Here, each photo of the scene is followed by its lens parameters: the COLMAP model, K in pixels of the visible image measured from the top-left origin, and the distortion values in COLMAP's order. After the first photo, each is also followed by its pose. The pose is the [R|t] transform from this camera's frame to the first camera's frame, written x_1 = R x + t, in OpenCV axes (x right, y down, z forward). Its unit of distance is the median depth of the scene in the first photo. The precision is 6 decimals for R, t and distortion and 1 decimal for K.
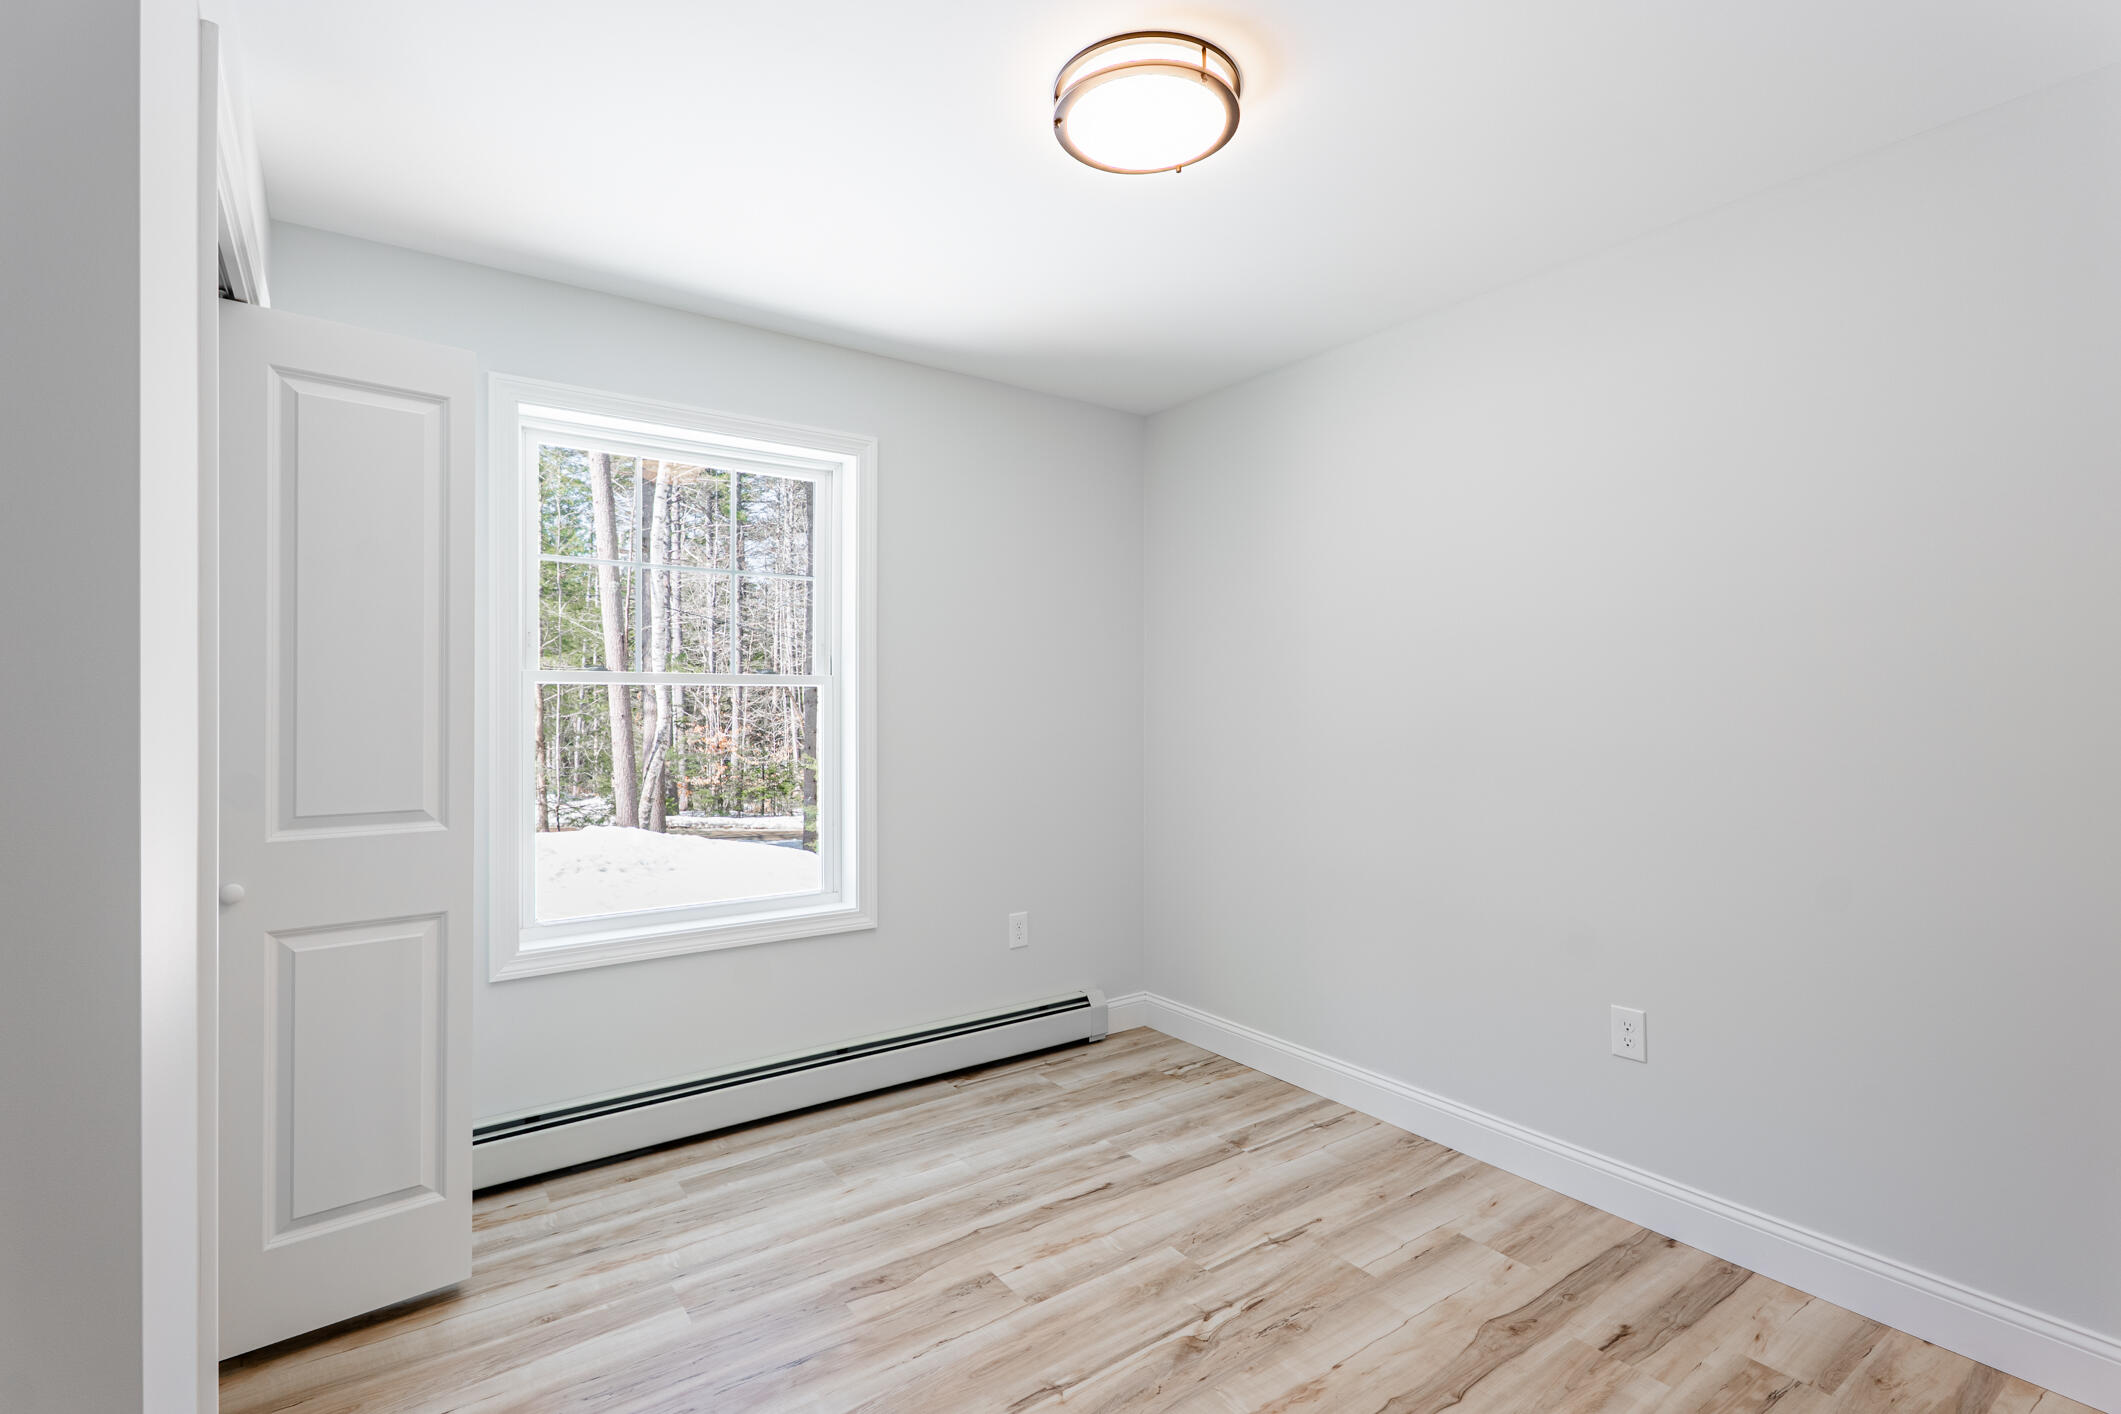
lens RADIAL K [[988.6, 0, 1063.6], [0, 988.6, 716.9], [0, 0, 1]] dist [0.003516, -0.000369]
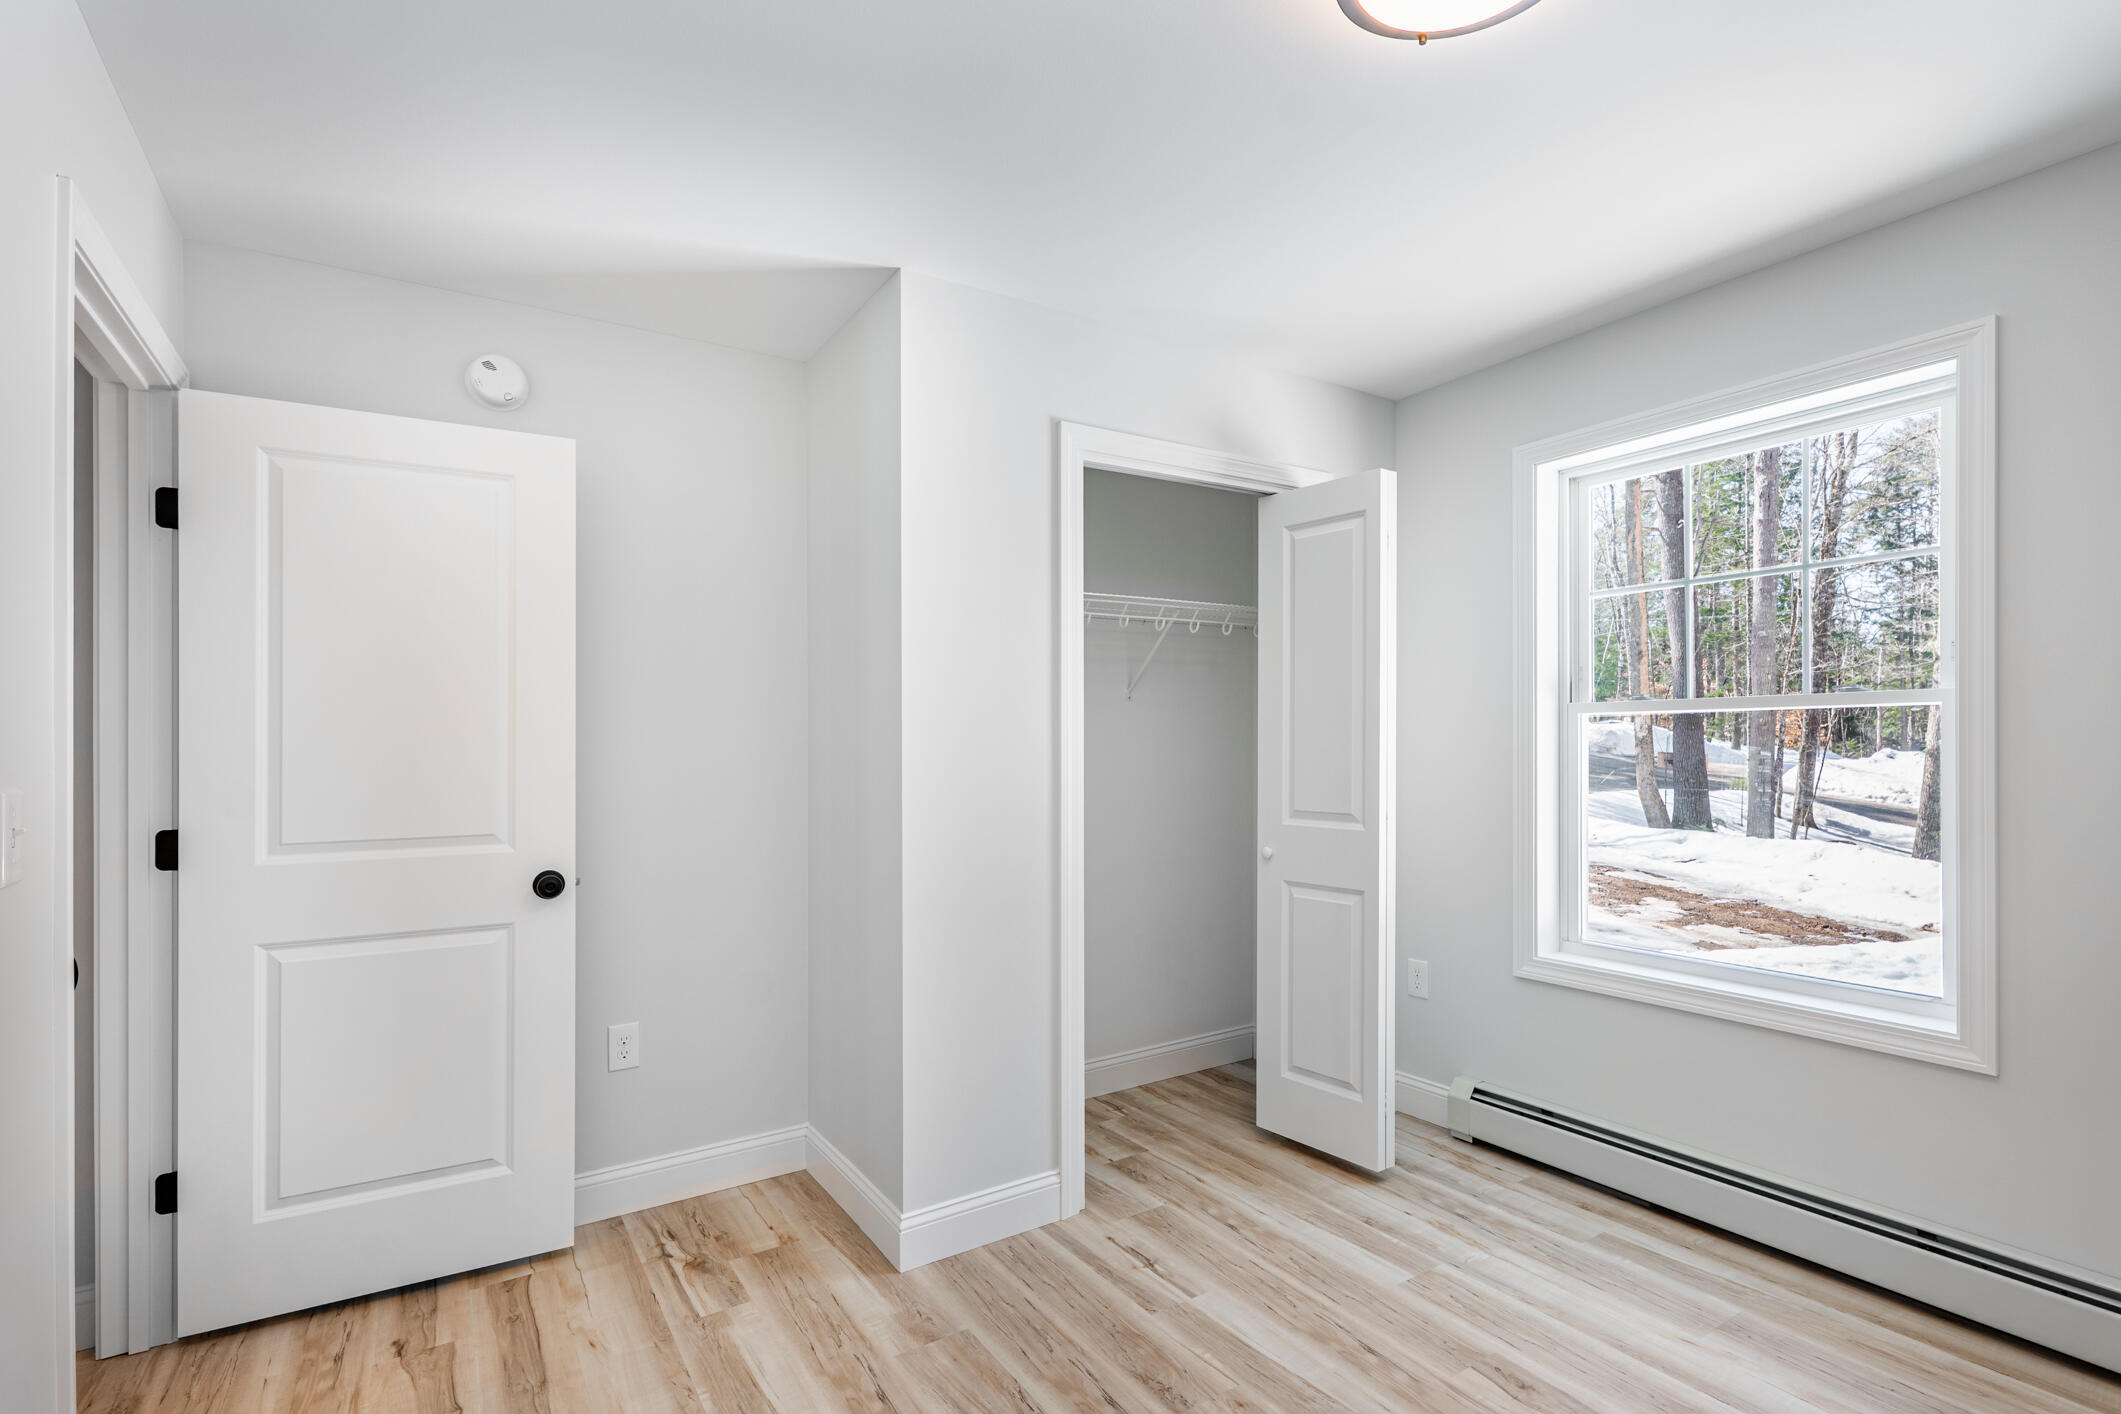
lens RADIAL K [[988.6, 0, 1063.6], [0, 988.6, 716.9], [0, 0, 1]] dist [0.003516, -0.000369]
pose [[-0.061460, -0.028249, -0.997710, 0.689470], [0.003292, 0.999588, -0.028505, -0.004612], [0.998104, -0.005036, -0.061341, 0.602470]]
